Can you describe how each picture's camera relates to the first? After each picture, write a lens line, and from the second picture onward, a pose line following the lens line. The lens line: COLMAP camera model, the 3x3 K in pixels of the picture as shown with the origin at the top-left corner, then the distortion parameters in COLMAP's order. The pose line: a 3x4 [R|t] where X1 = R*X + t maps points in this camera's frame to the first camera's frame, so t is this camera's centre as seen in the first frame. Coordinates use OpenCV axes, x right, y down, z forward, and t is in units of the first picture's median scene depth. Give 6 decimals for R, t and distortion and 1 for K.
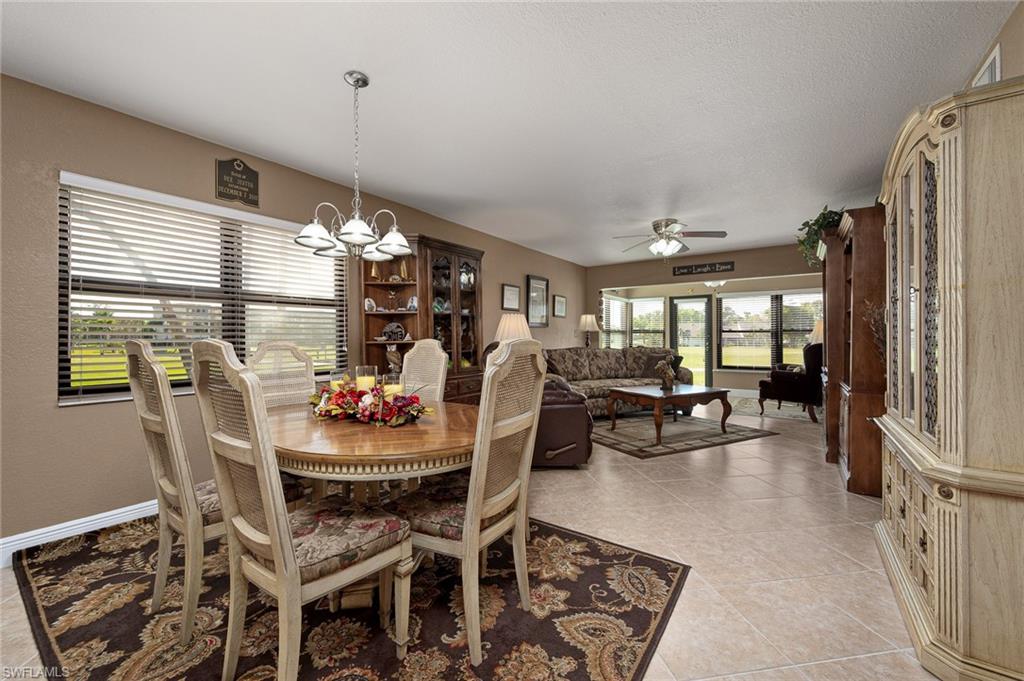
lens RADIAL K [[408.4, 0, 509.8], [0, 408.4, 337.7], [0, 0, 1]] dist [0.000298, -0.000487]
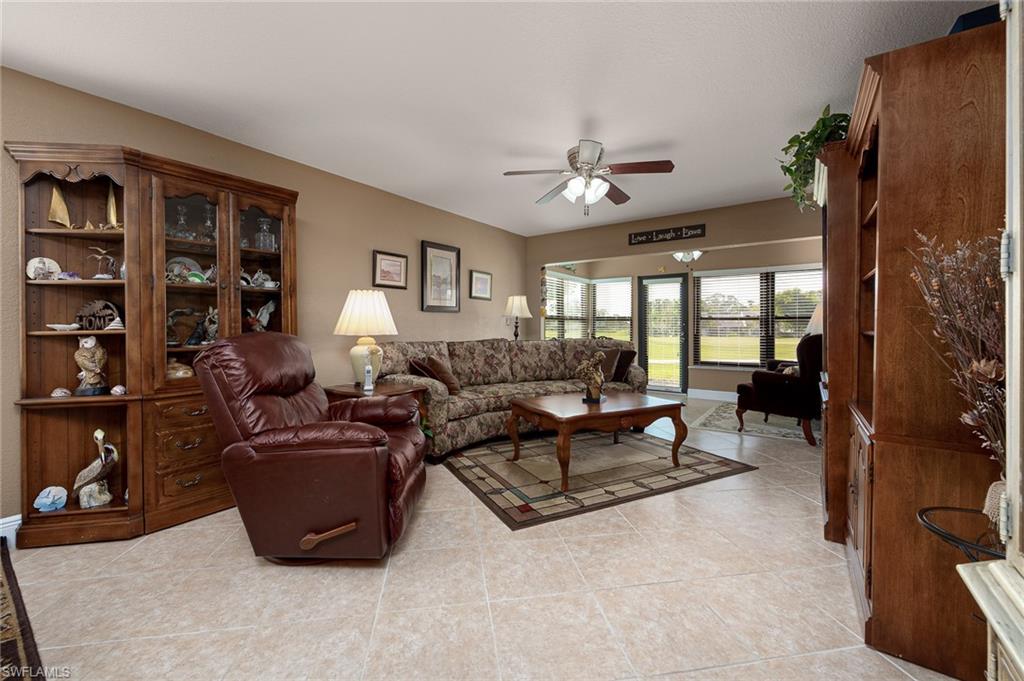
lens RADIAL K [[408.4, 0, 511.0], [0, 408.4, 328.4], [0, 0, 1]] dist [0.000298, -0.000487]
pose [[0.999979, 0.001286, -0.006427, 0.206523], [-0.001258, 0.999990, 0.004286, 0.001234], [0.006432, -0.004278, 0.999970, 0.260417]]
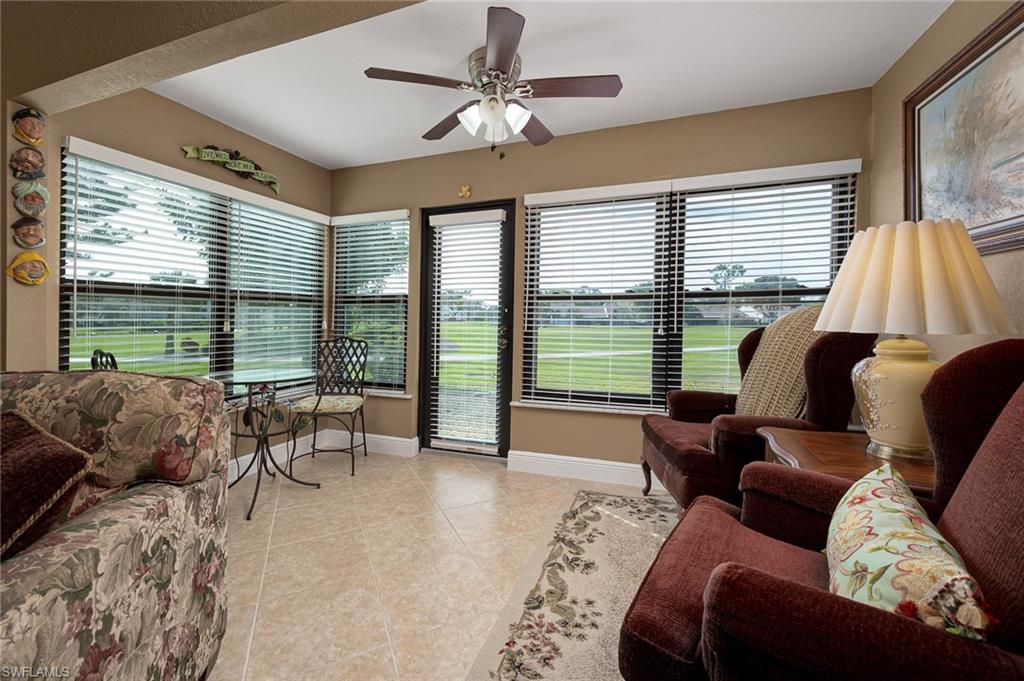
lens RADIAL K [[408.4, 0, 507.5], [0, 408.4, 367.1], [0, 0, 1]] dist [0.000298, -0.000487]
pose [[0.962825, -0.030738, 0.268370, 0.528953], [-0.001515, 0.992874, 0.119158, 0.003663], [-0.270121, -0.115135, 0.955918, 0.864506]]
